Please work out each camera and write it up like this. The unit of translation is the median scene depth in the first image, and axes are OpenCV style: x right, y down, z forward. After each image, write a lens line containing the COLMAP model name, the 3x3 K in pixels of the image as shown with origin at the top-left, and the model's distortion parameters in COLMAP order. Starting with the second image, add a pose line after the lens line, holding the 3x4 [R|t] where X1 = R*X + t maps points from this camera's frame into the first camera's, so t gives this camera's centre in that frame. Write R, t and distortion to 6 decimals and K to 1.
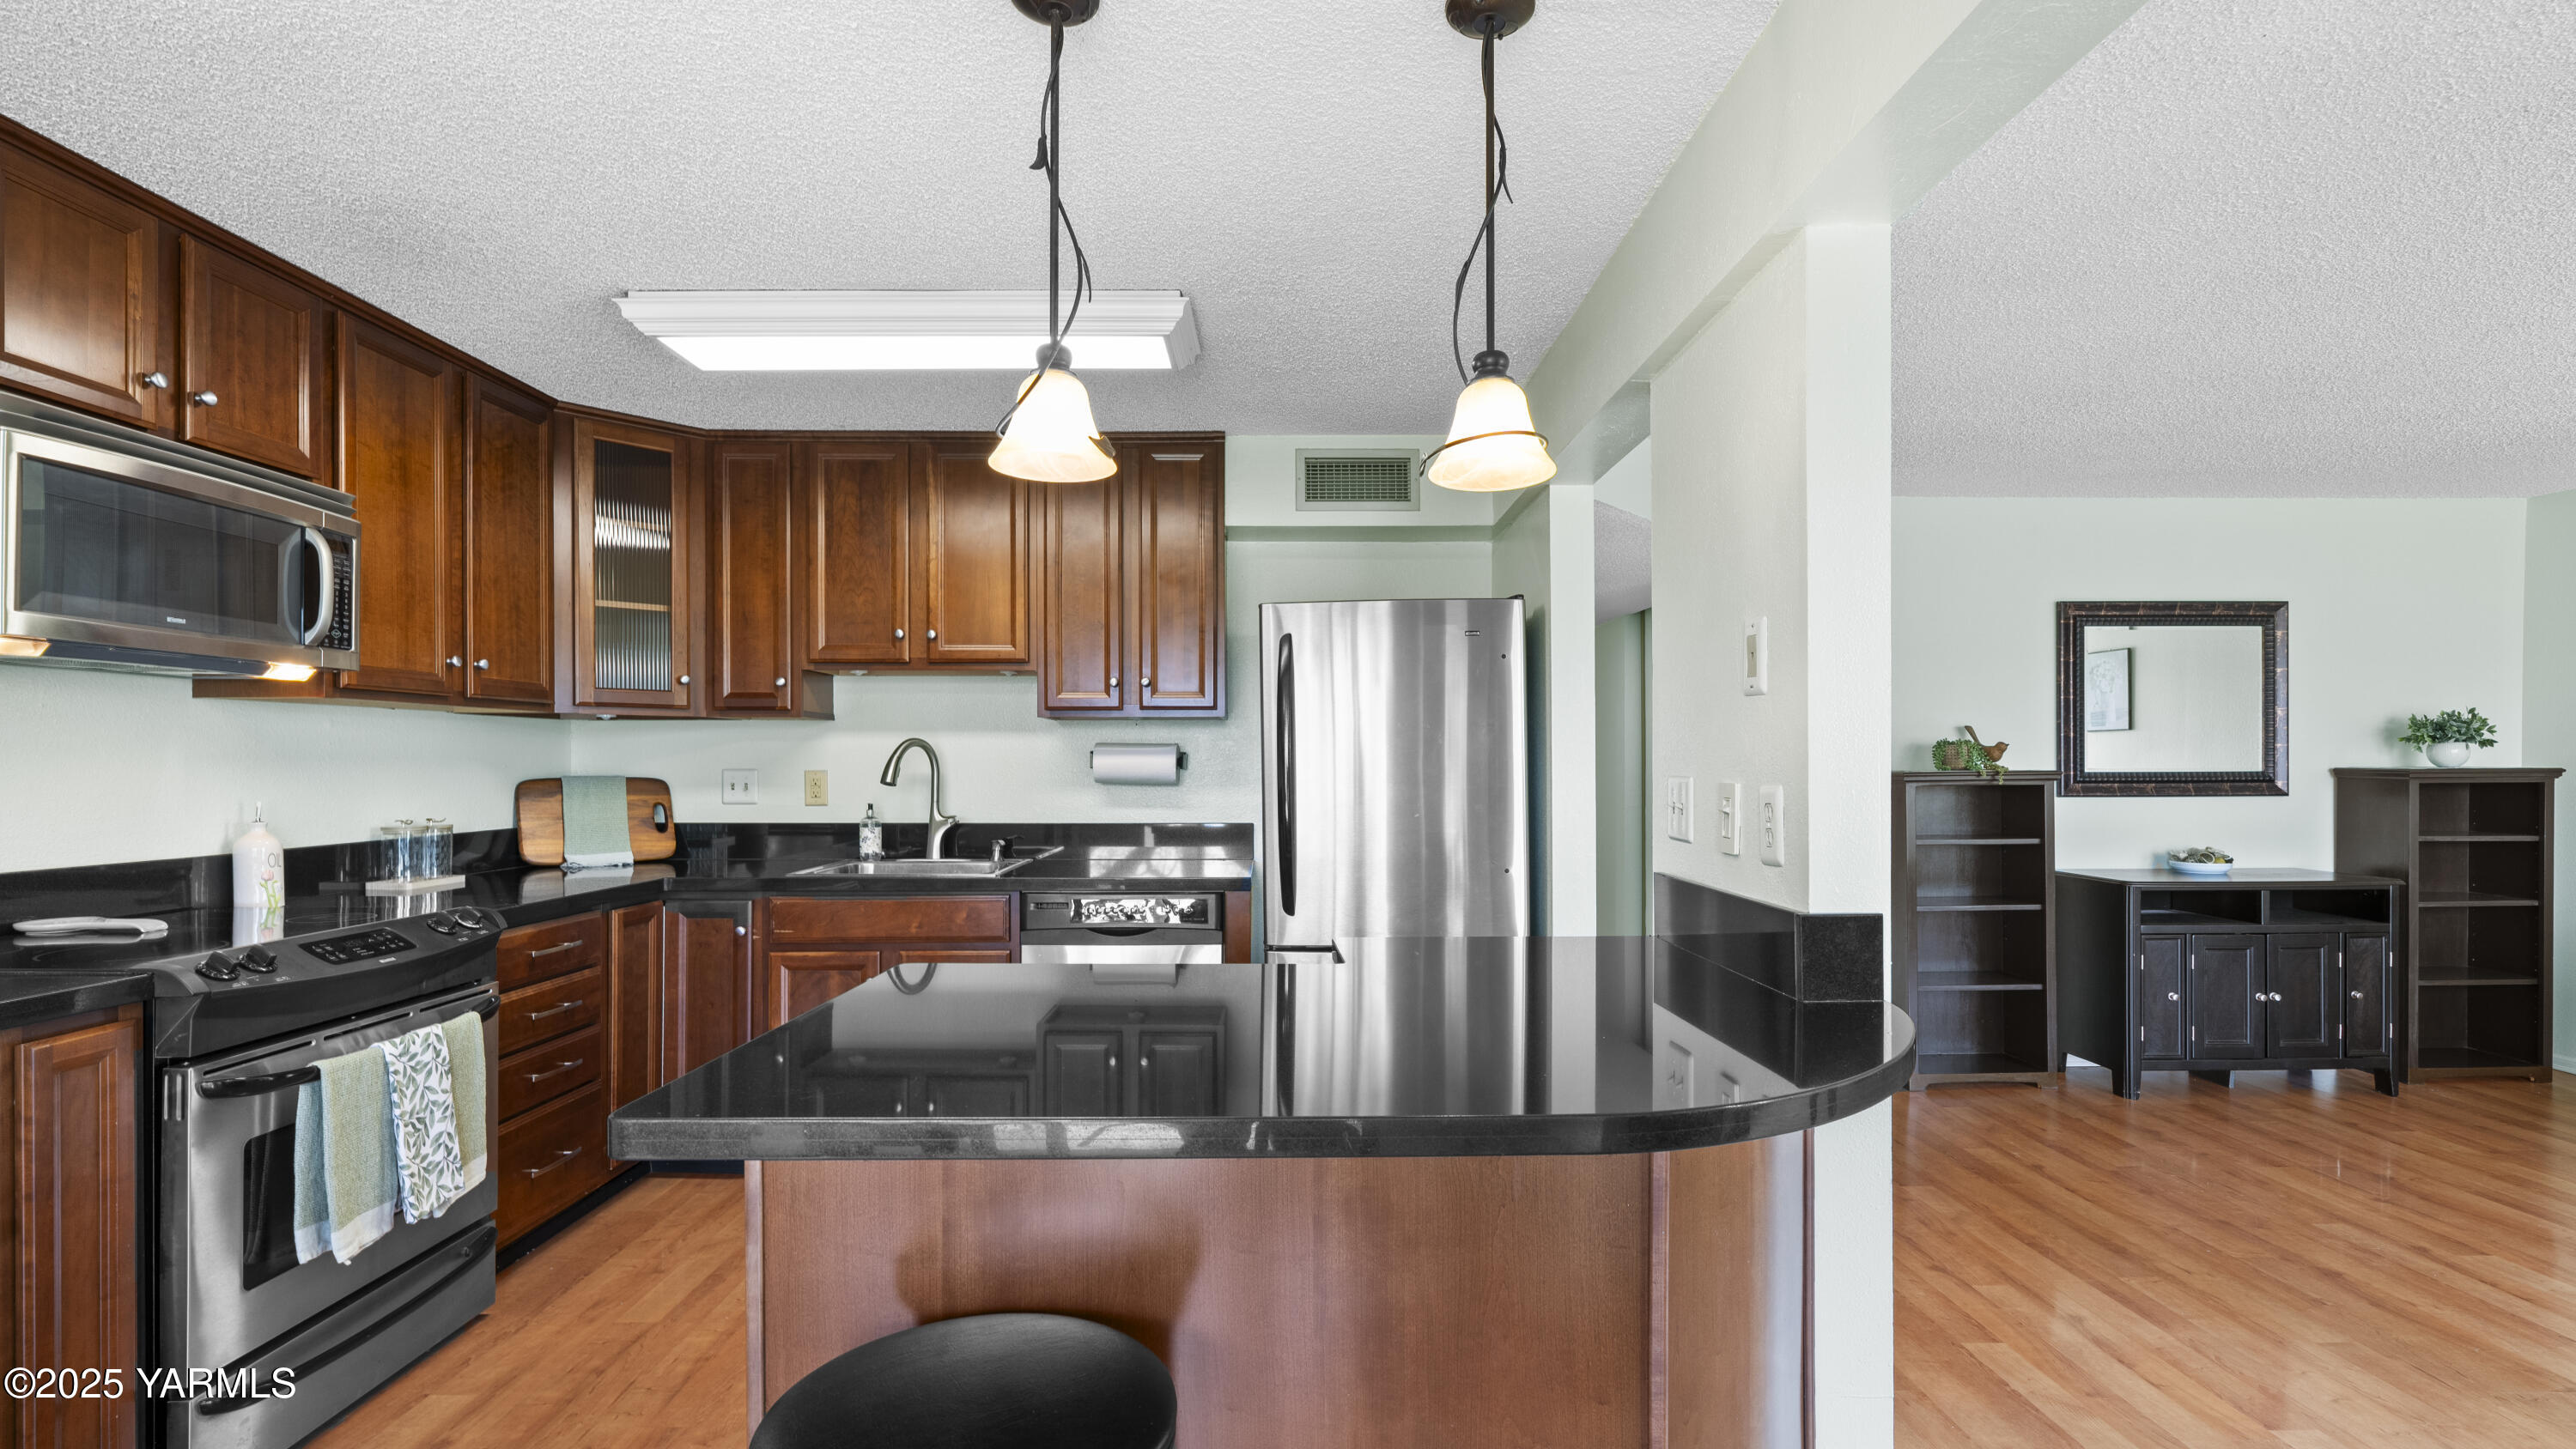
lens RADIAL K [[1174.4, 0, 1288.3], [0, 1174.4, 766.8], [0, 0, 1]] dist [-0.006059, 0.002885]
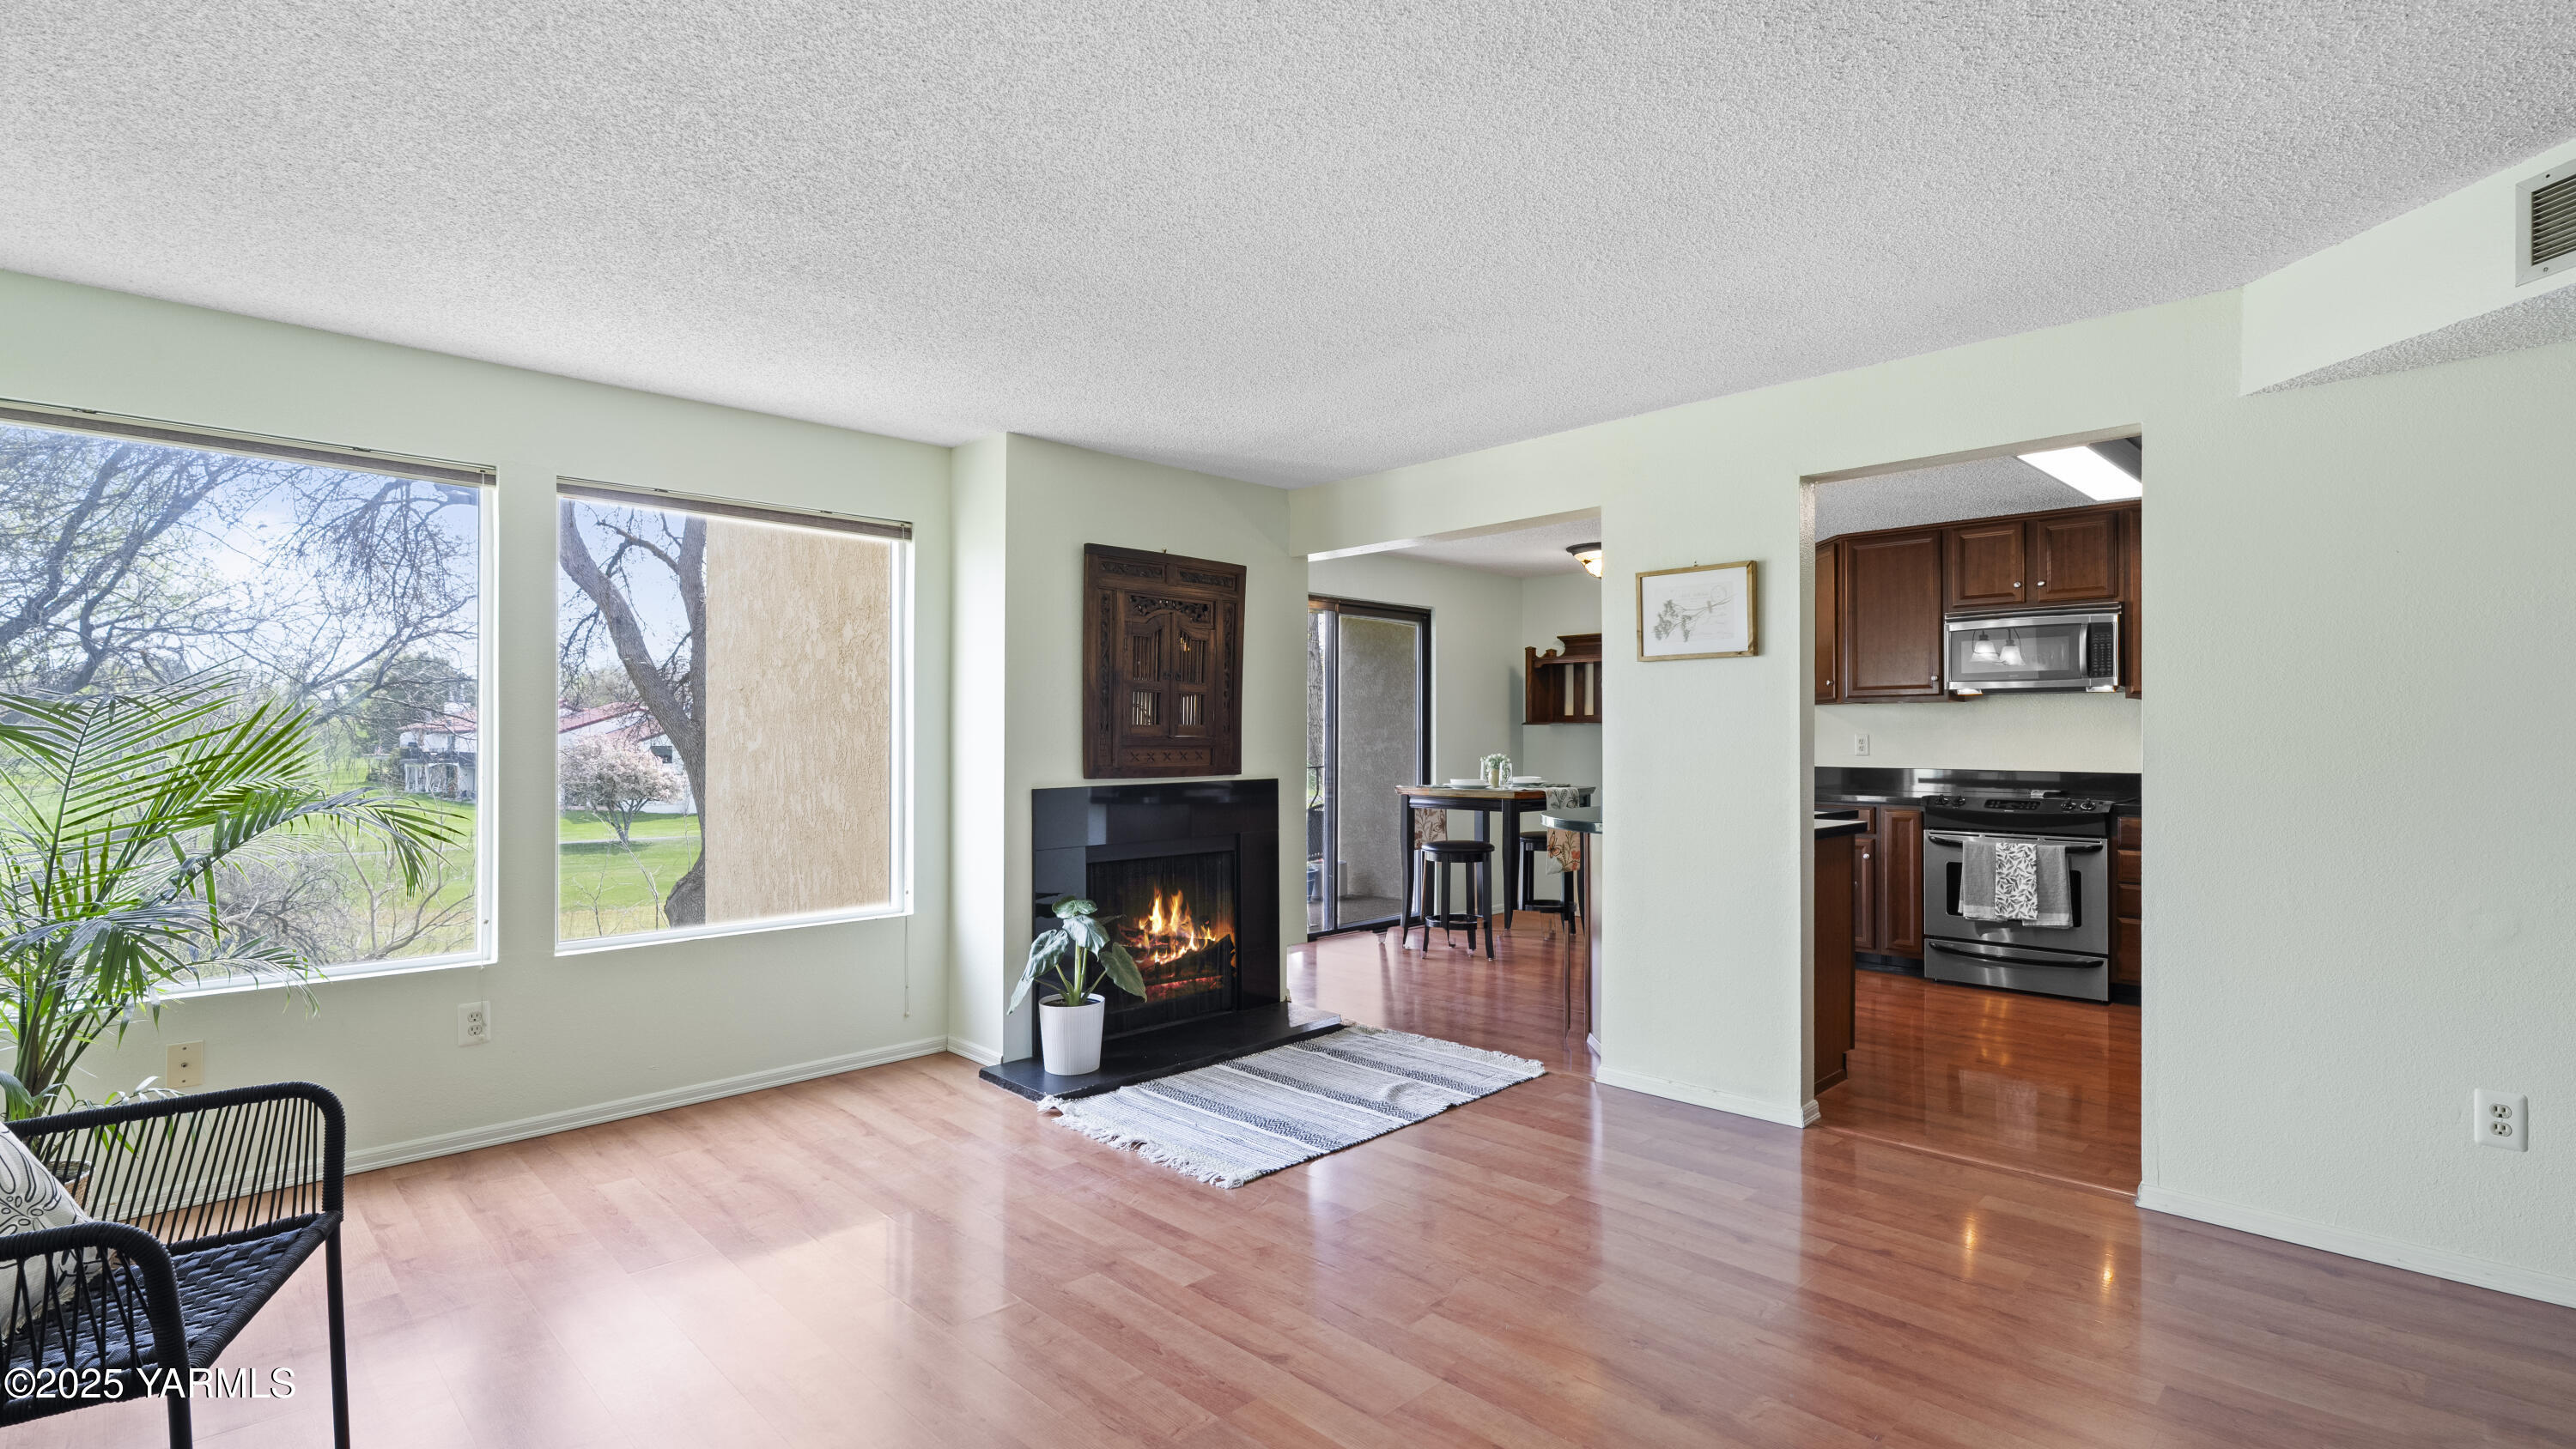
lens RADIAL K [[1174.4, 0, 1285.7], [0, 1174.4, 731.0], [0, 0, 1]] dist [-0.006059, 0.002885]
pose [[-0.724286, -0.006133, -0.689472, 1.209944], [-0.004287, 0.999981, -0.004391, 0.010103], [0.689486, -0.000225, -0.724299, 1.050005]]
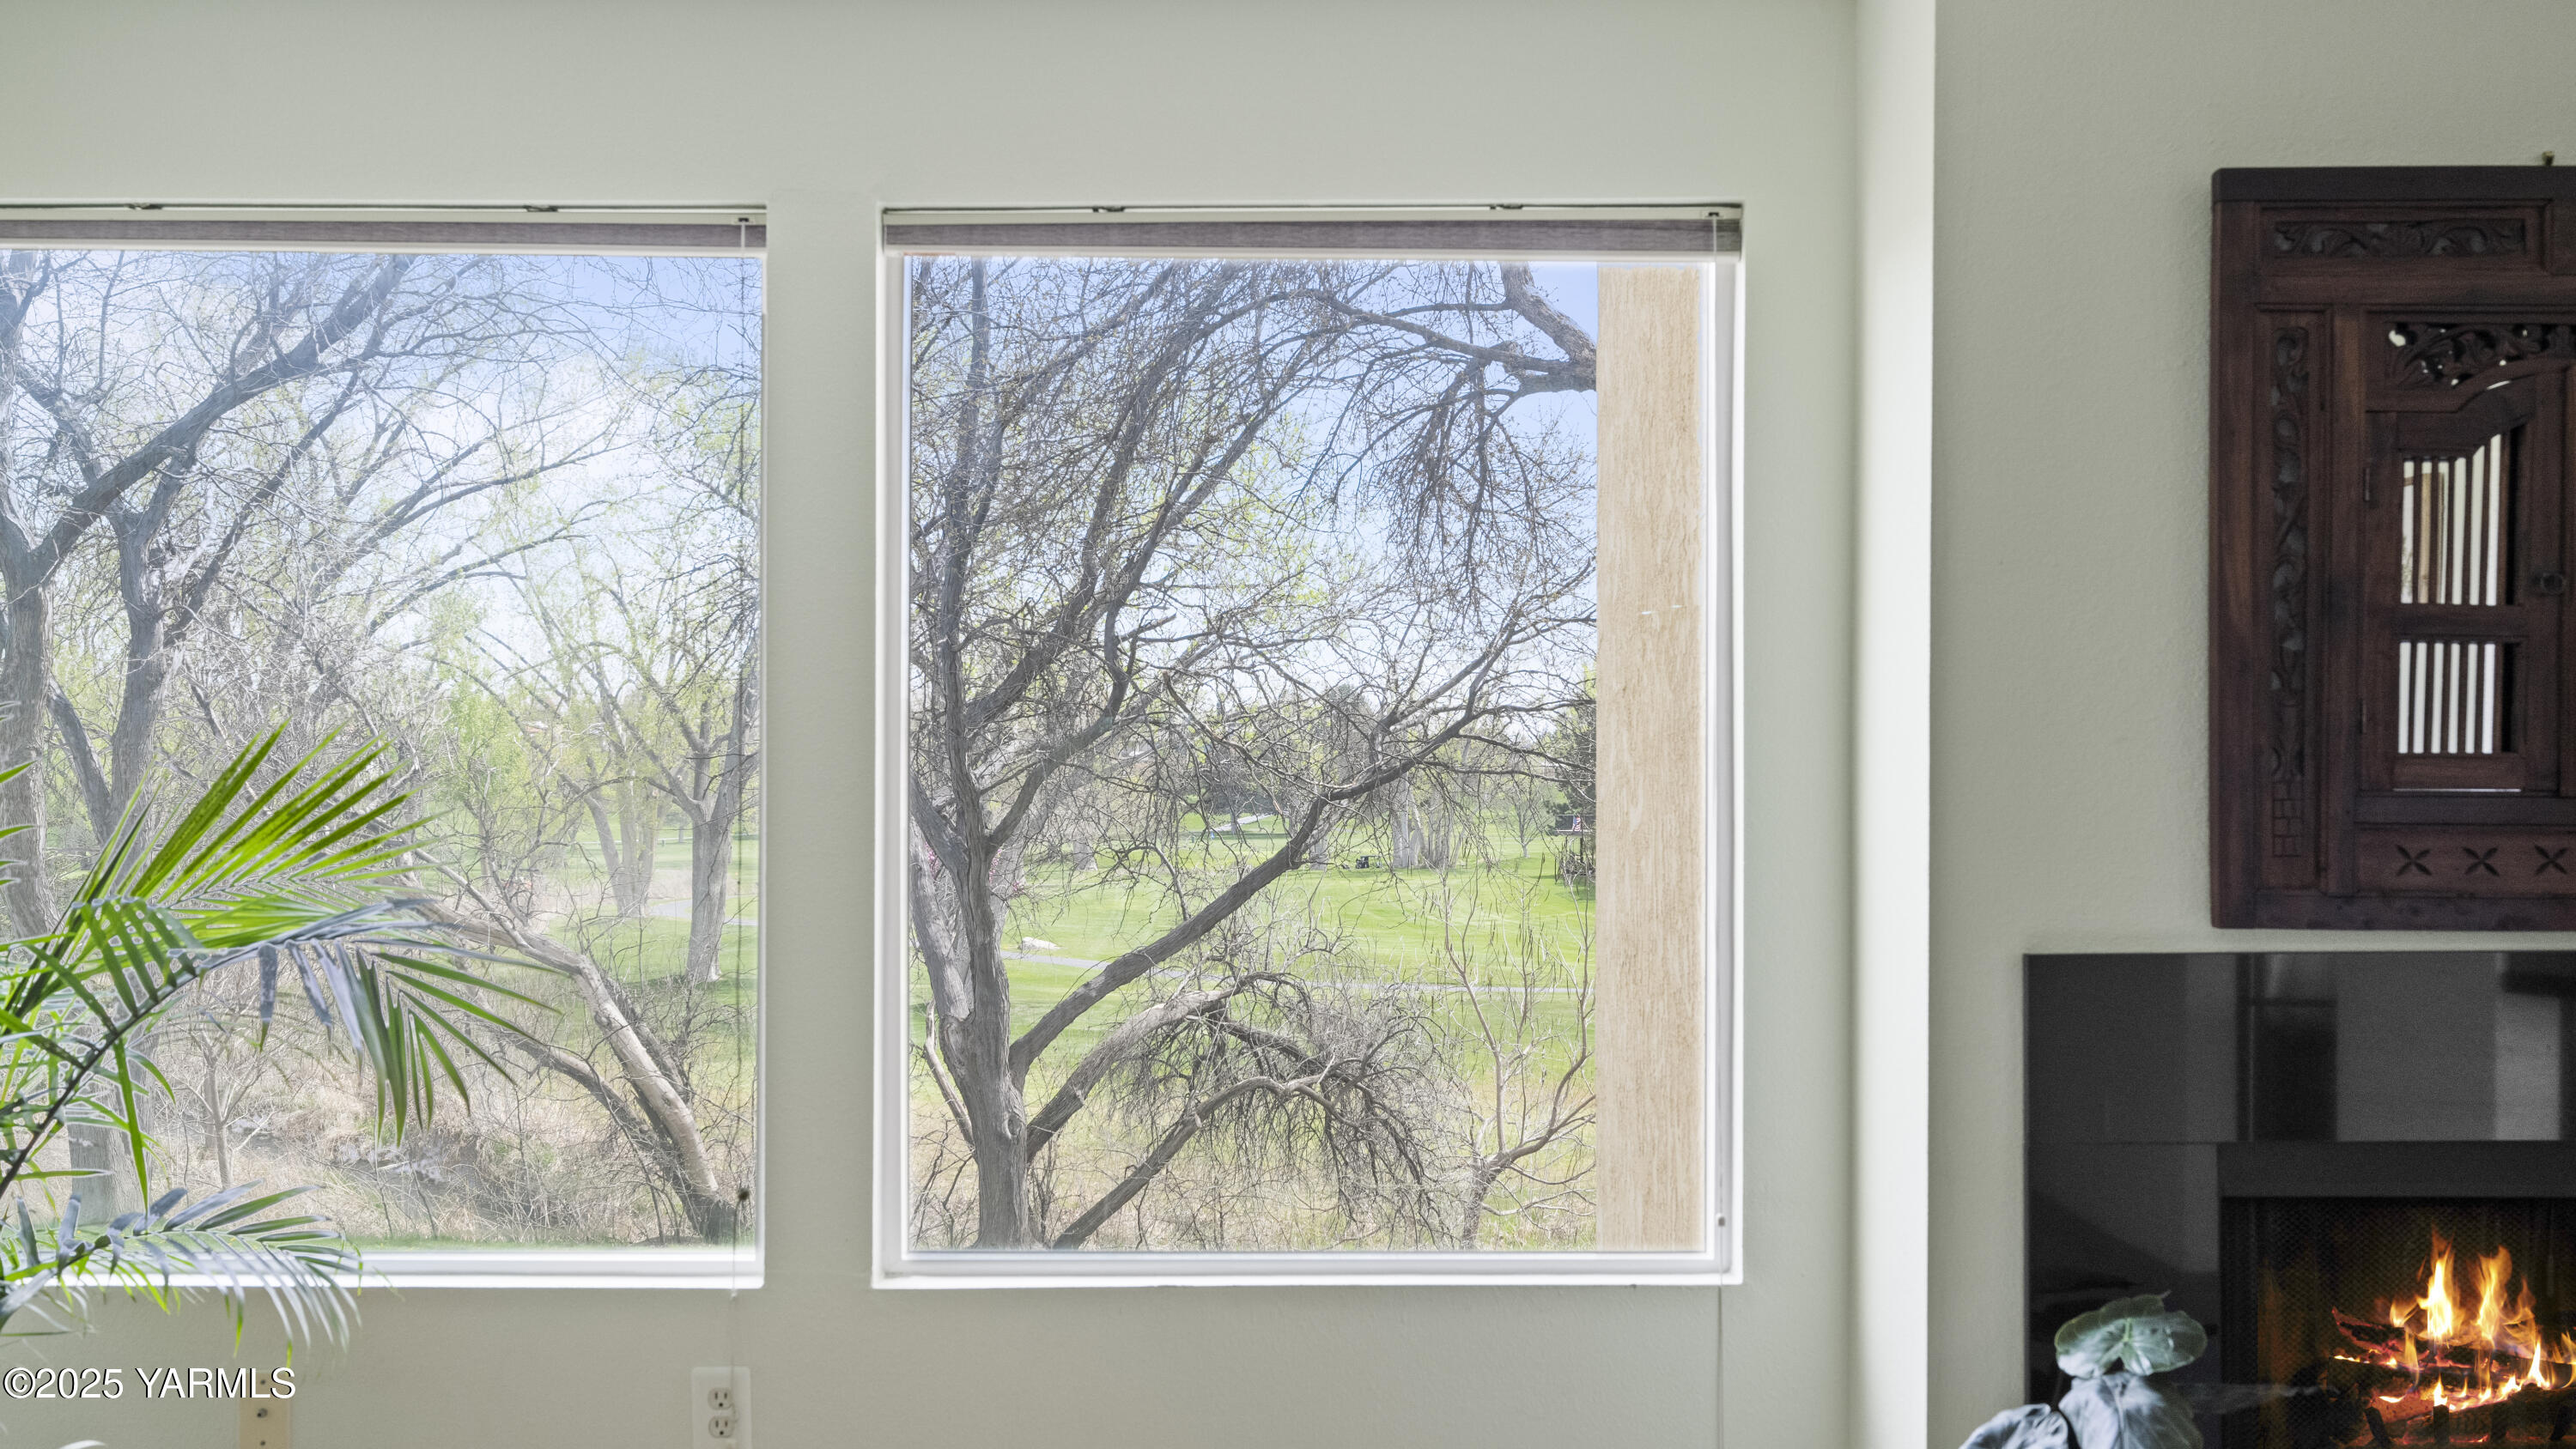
lens RADIAL K [[2366.1, 0, 1282.4], [0, 2366.1, 815.8], [0, 0, 1]] dist [-0.010391, 0.000000]
pose [[-0.999612, -0.001906, 0.027805, 0.802388], [-0.001656, 0.999958, 0.009019, 0.012992], [-0.027821, 0.008969, -0.999573, 0.796270]]
